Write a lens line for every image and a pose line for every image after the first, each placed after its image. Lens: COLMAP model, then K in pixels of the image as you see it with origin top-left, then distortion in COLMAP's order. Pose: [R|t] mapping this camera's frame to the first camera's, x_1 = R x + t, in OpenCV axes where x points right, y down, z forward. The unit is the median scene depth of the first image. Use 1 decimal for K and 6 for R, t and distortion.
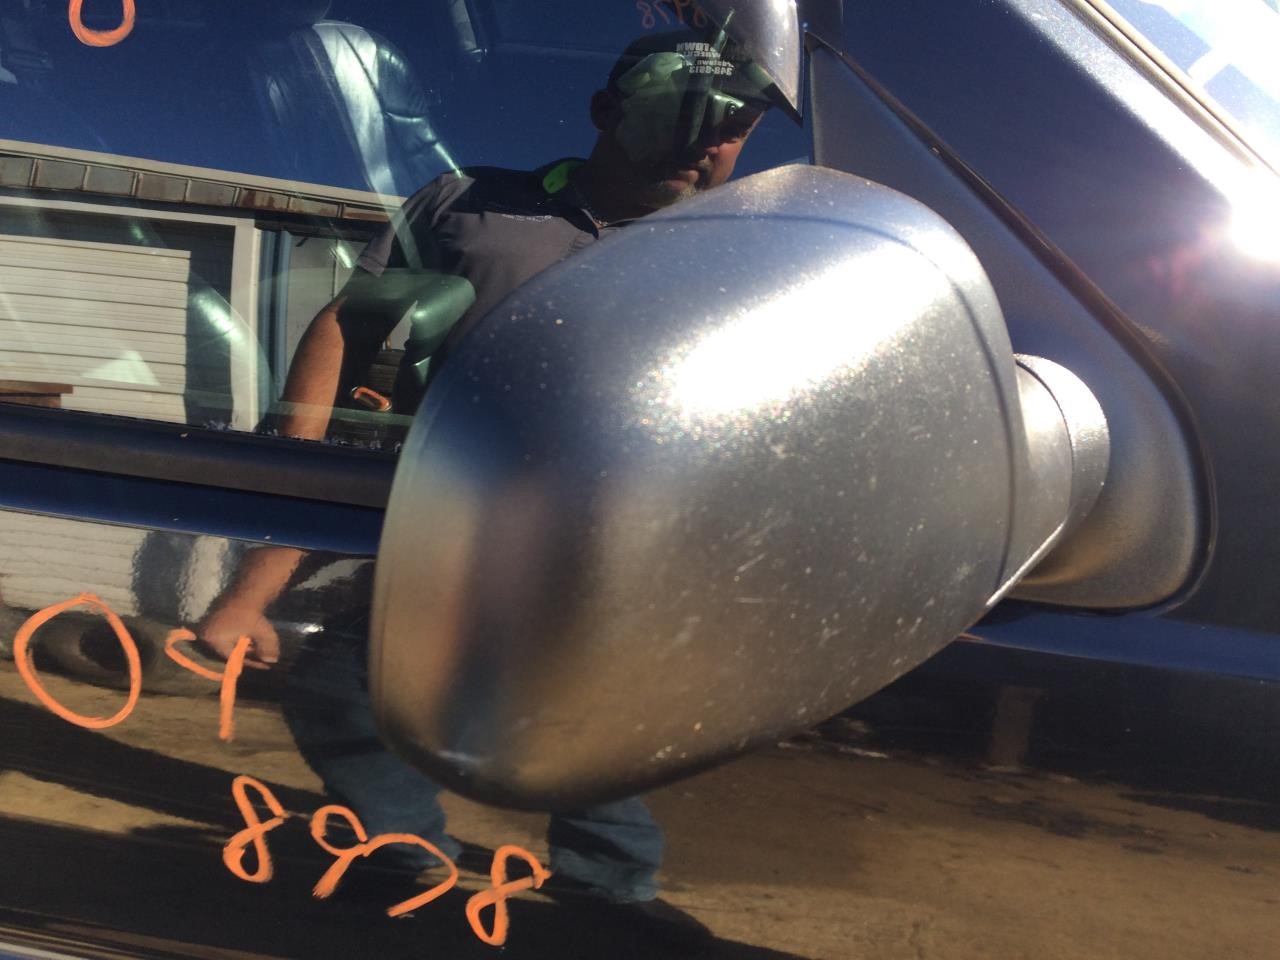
lens RADIAL K [[1131.9, 0, 640.0], [0, 1131.9, 480.0], [0, 0, 1]] dist [0.118358, -0.106766]
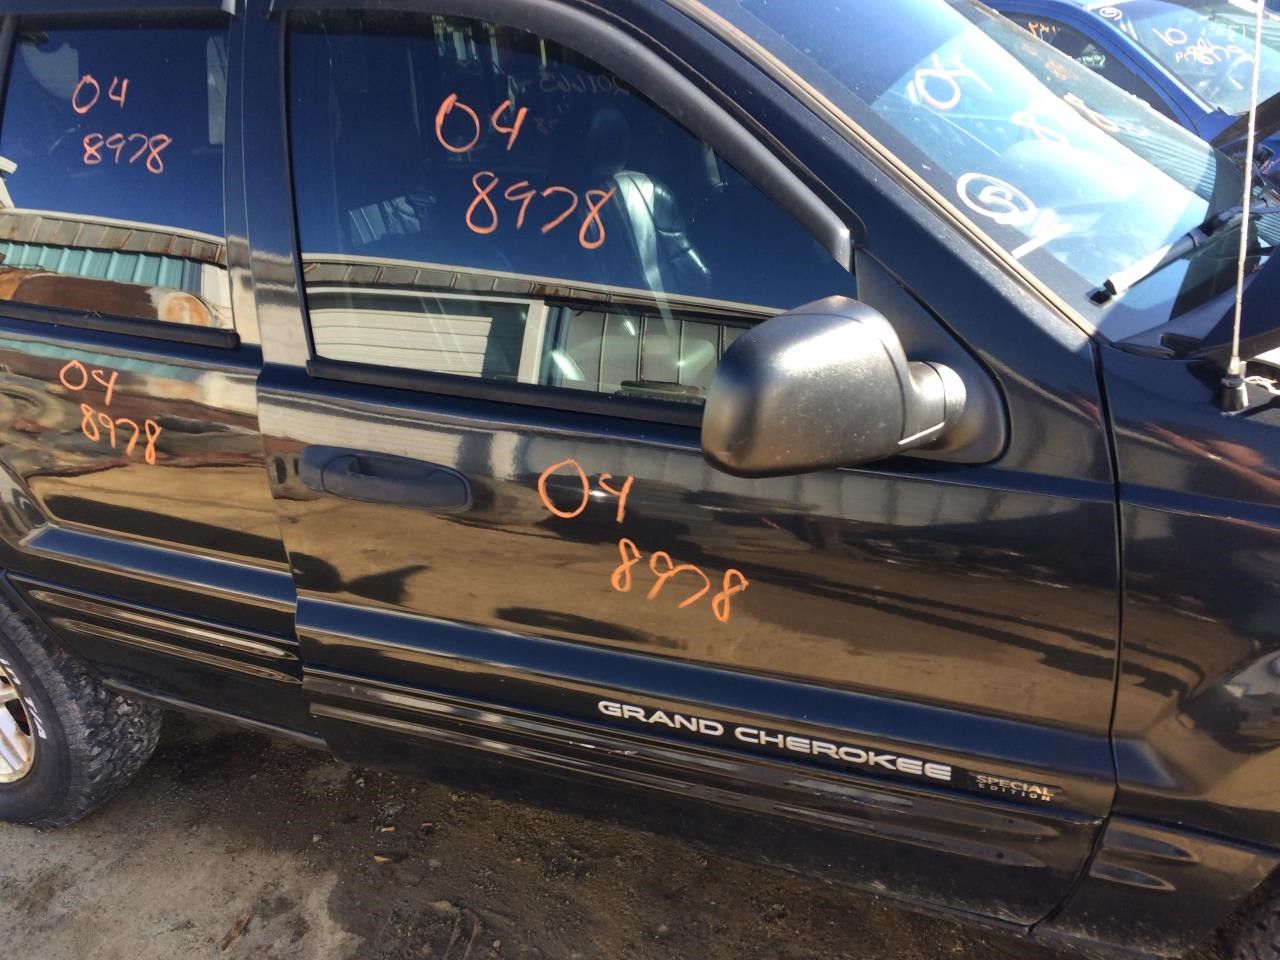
lens RADIAL K [[1131.9, 0, 640.0], [0, 1131.9, 480.0], [0, 0, 1]] dist [0.118358, -0.106766]
pose [[0.981239, 0.030070, -0.190437, 0.044512], [-0.041662, 0.997495, -0.057164, 0.085076], [0.188241, 0.064025, 0.980034, -0.426330]]
